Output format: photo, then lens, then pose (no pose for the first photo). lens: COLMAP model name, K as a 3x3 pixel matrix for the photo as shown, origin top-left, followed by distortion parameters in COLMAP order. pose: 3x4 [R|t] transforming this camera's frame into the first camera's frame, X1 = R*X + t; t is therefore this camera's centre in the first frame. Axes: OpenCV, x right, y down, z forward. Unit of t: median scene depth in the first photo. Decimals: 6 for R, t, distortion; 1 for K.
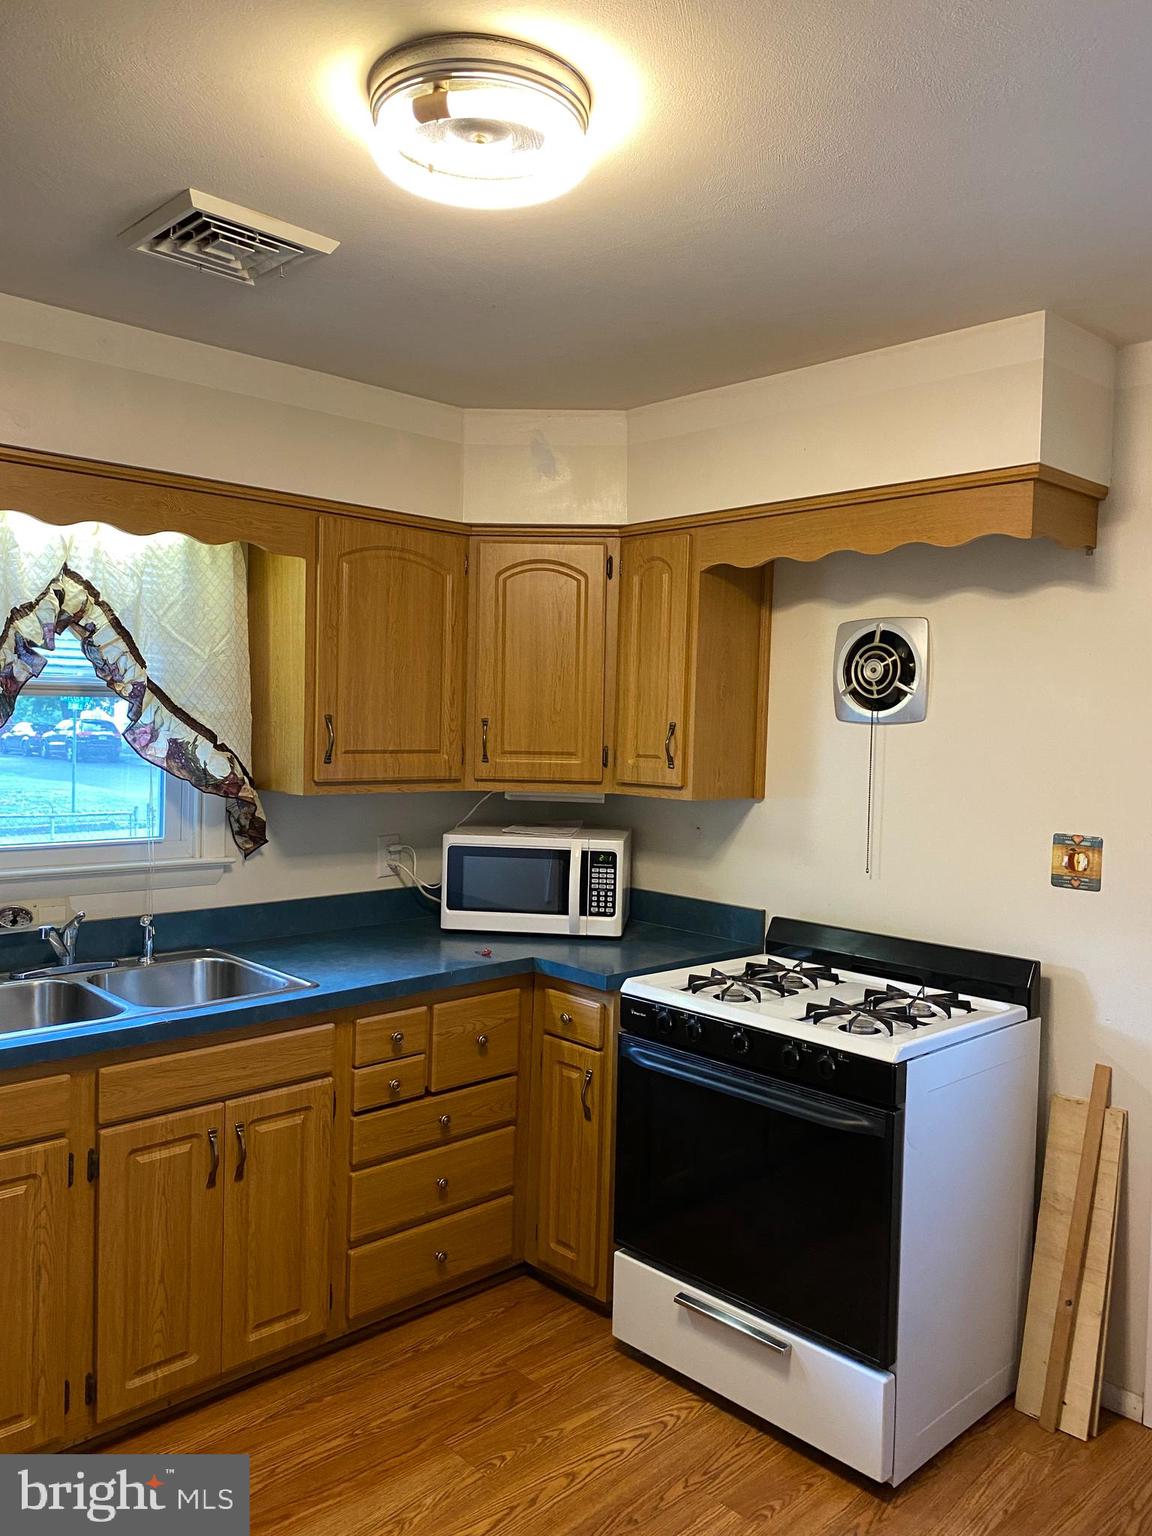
lens RADIAL K [[1190.8, 0, 576.7], [0, 1190.8, 765.2], [0, 0, 1]] dist [0.067419, -0.119215]
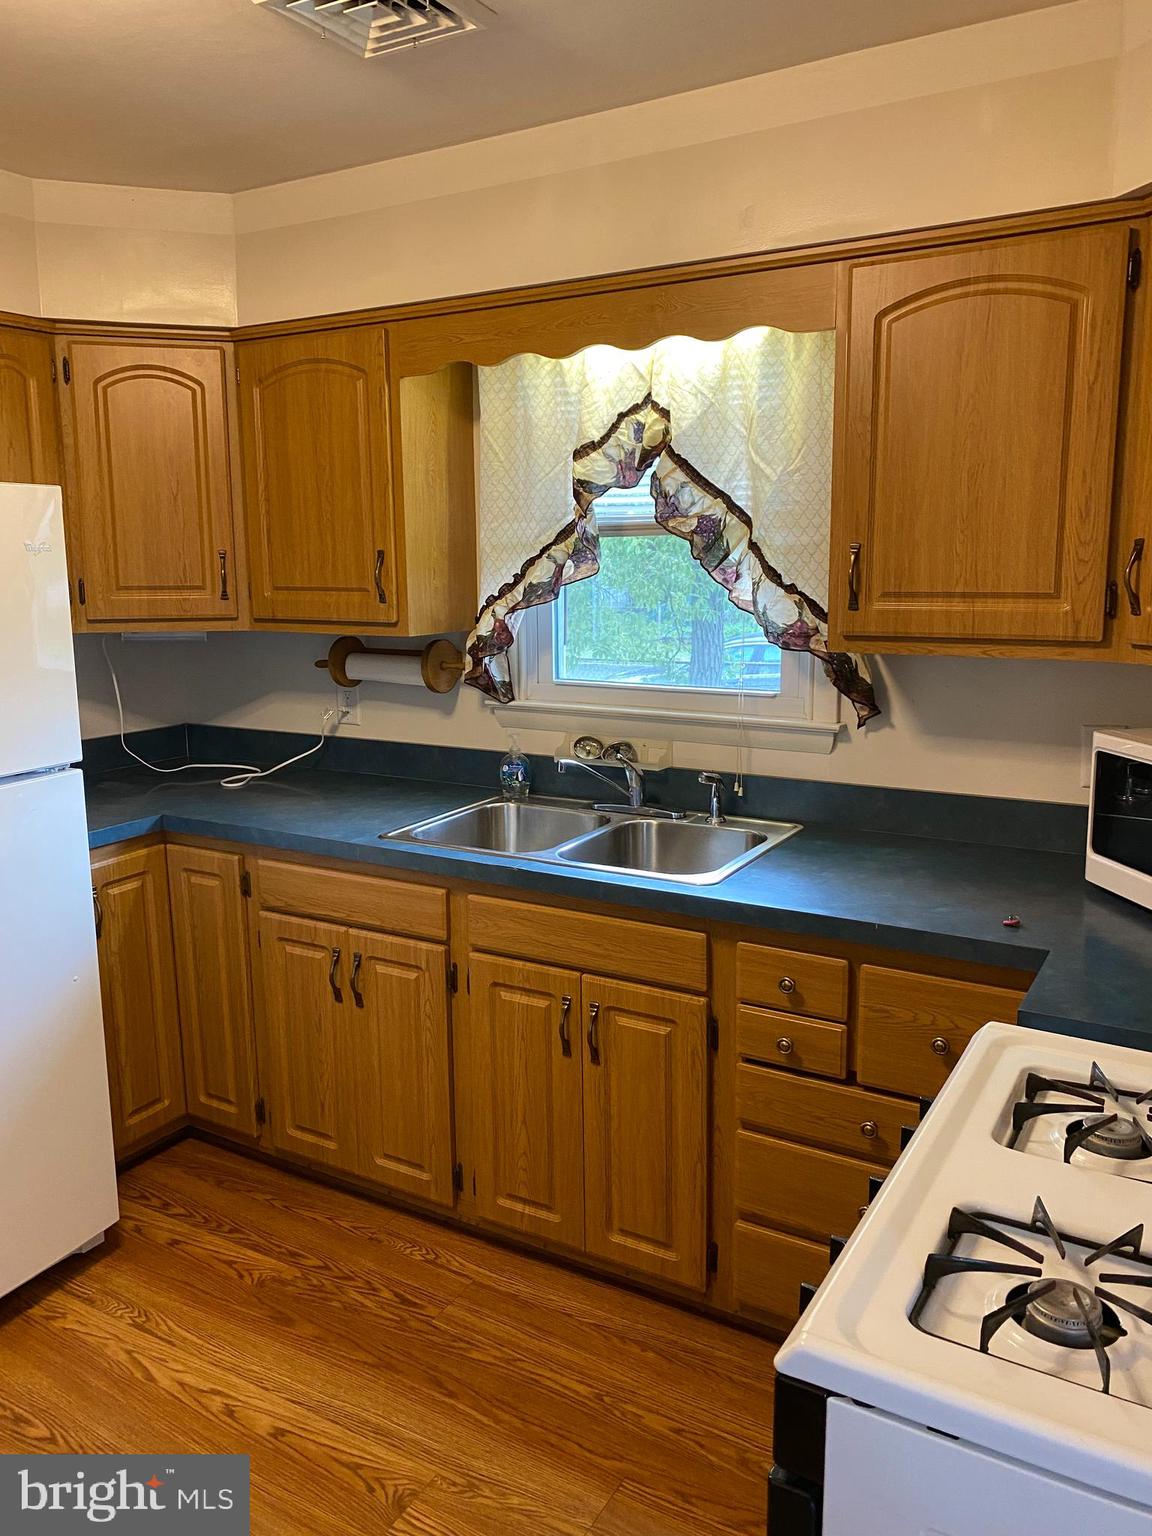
lens RADIAL K [[1190.8, 0, 576.5], [0, 1190.8, 759.5], [0, 0, 1]] dist [0.067419, -0.119215]
pose [[0.244645, 0.137278, -0.959846, 0.507081], [-0.026669, 0.990505, 0.134866, -0.005621], [0.969246, -0.007396, 0.245983, 0.694948]]
